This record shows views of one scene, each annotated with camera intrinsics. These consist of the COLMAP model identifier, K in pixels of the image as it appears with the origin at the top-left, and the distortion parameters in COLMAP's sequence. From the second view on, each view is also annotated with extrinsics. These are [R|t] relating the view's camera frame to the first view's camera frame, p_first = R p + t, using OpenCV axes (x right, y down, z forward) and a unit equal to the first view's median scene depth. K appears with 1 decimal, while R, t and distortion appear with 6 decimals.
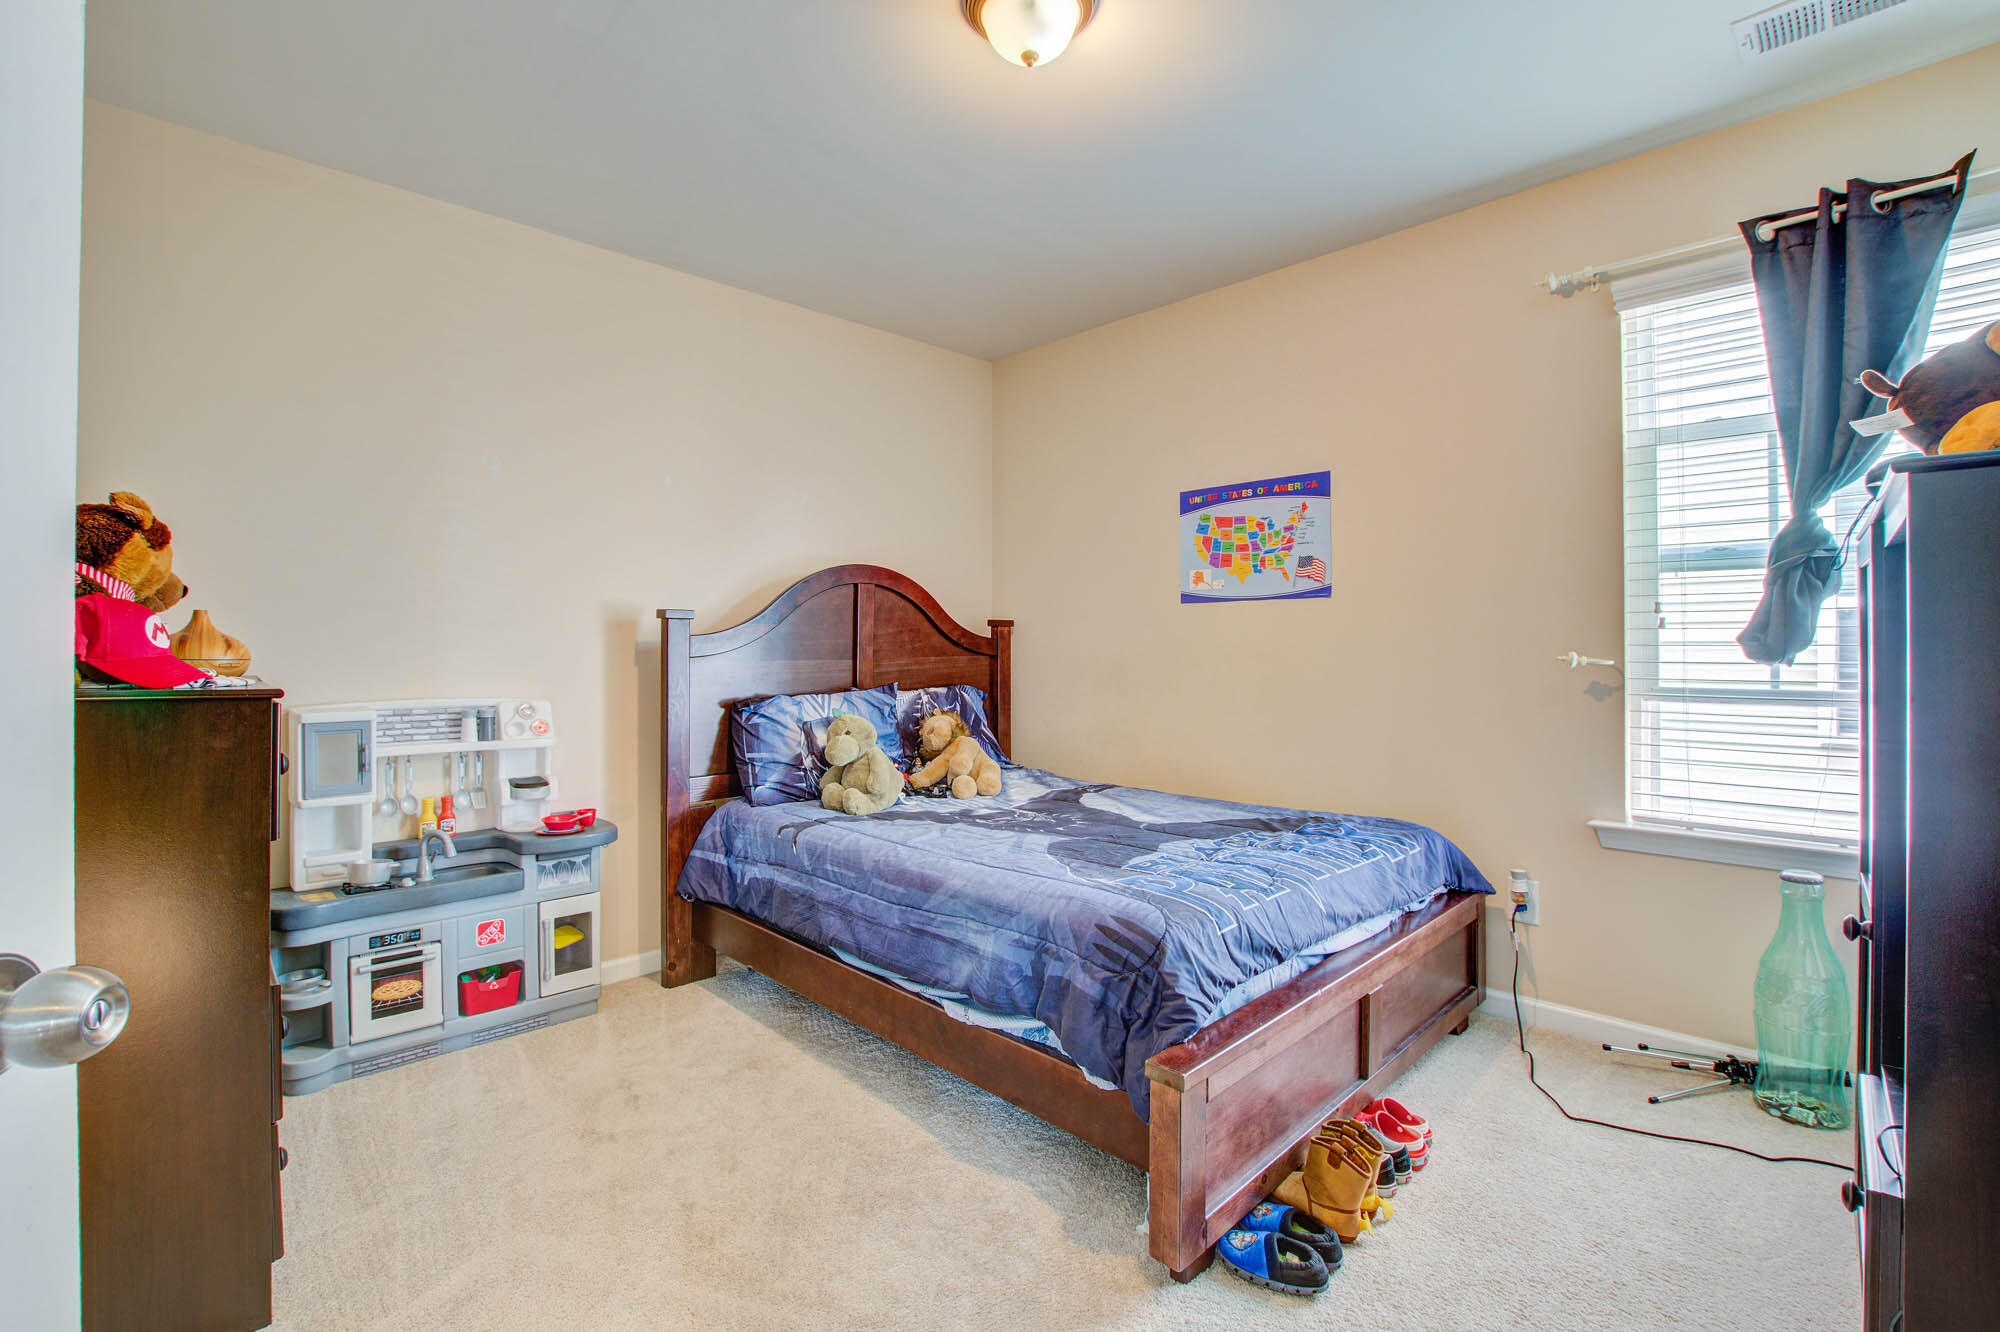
lens RADIAL K [[899.2, 0, 985.2], [0, 899.2, 659.9], [0, 0, 1]] dist [-0.024057, 0.005180]
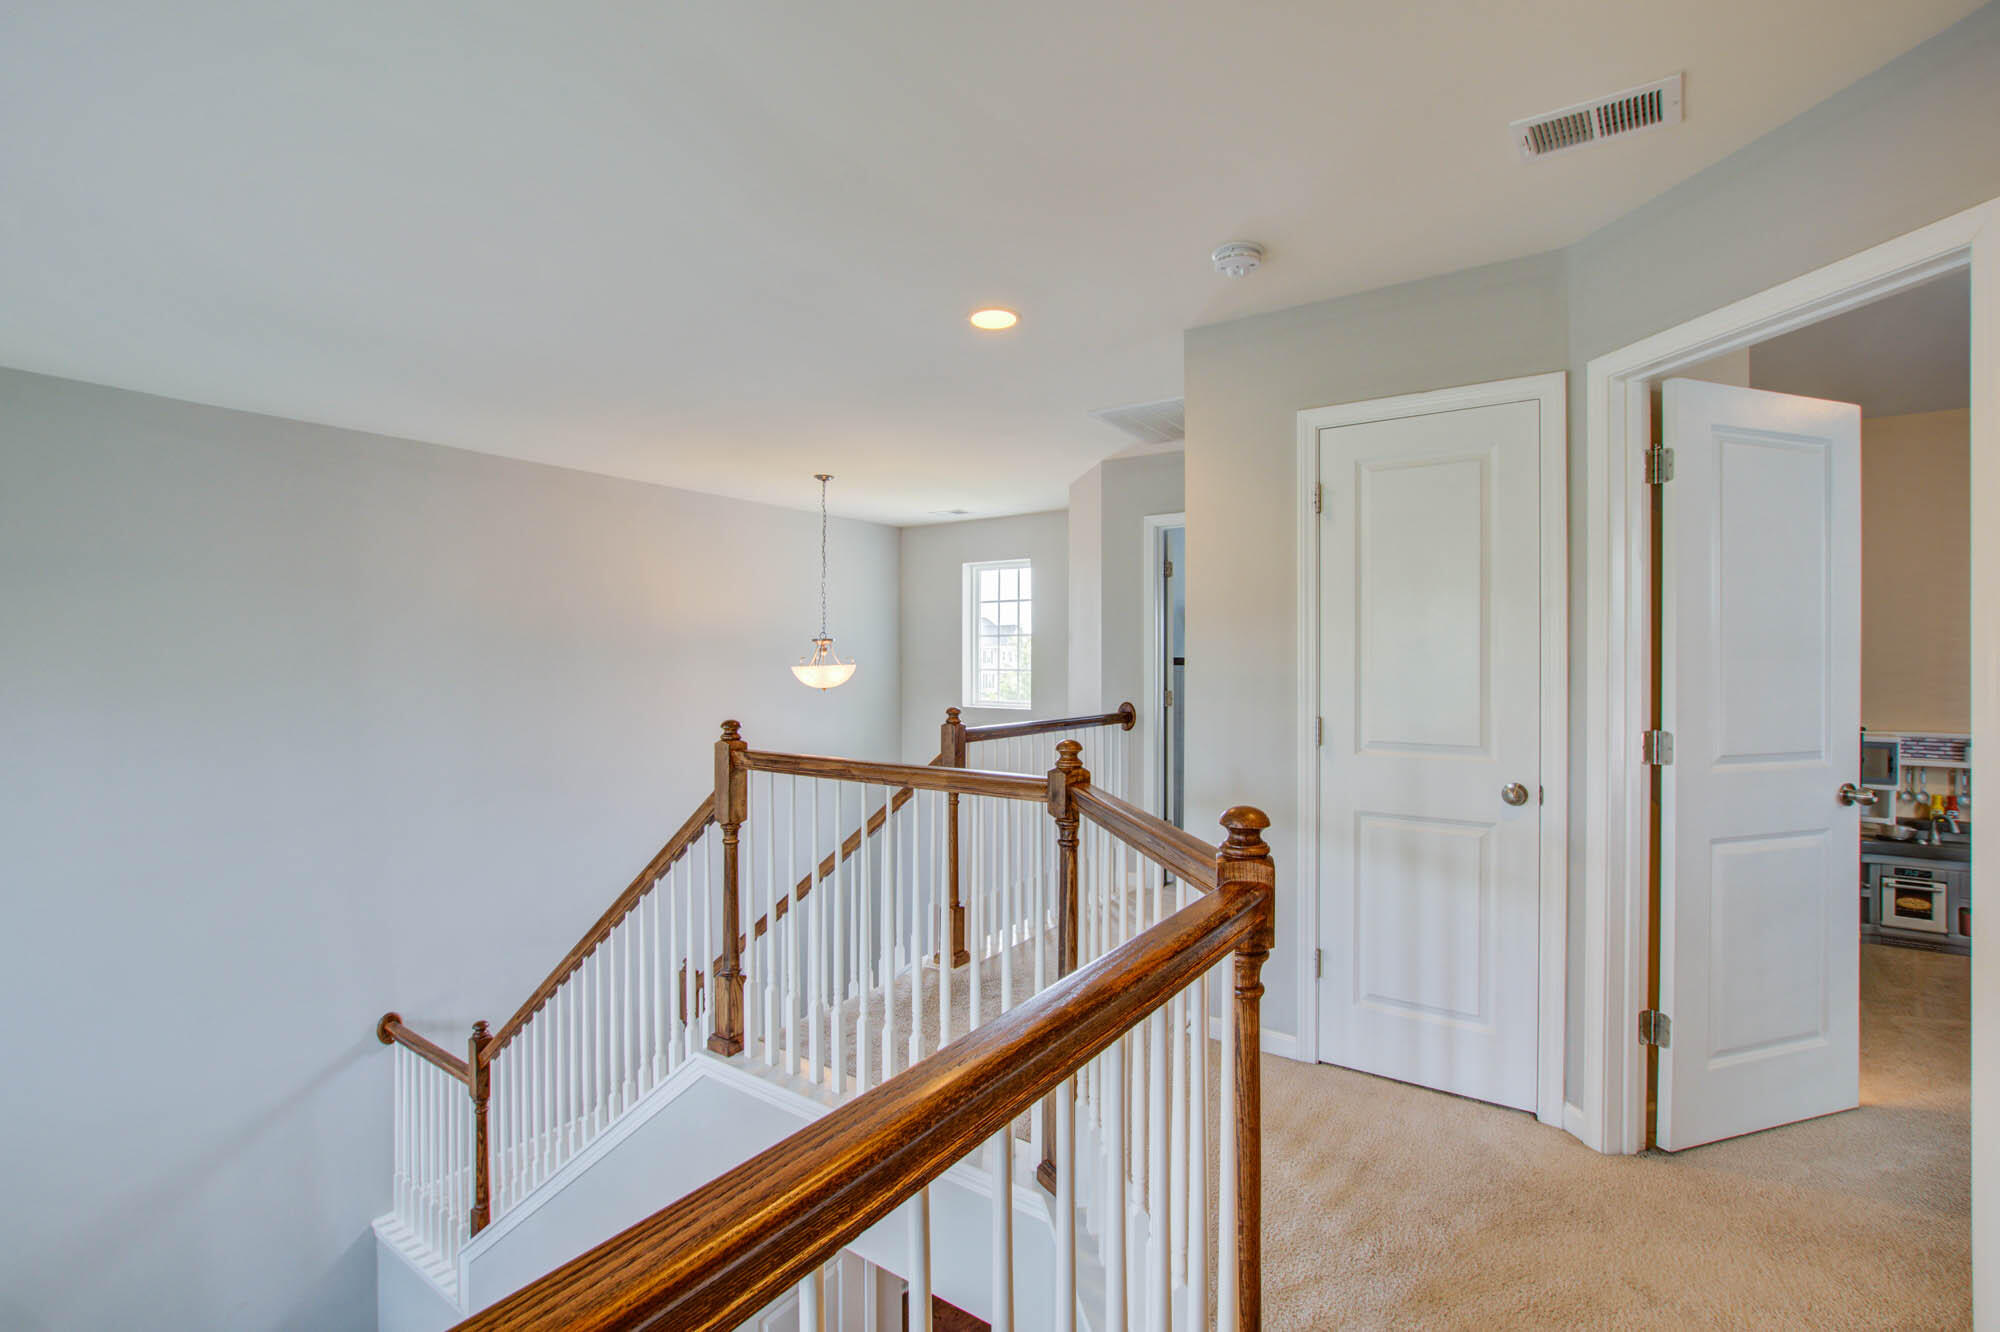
lens RADIAL K [[899.2, 0, 985.0], [0, 899.2, 659.8], [0, 0, 1]] dist [-0.024057, 0.005180]
pose [[0.191621, -0.000725, -0.981469, 0.630575], [-0.004515, 0.999988, -0.001621, -0.080228], [0.981459, 0.004742, 0.191616, -1.035898]]
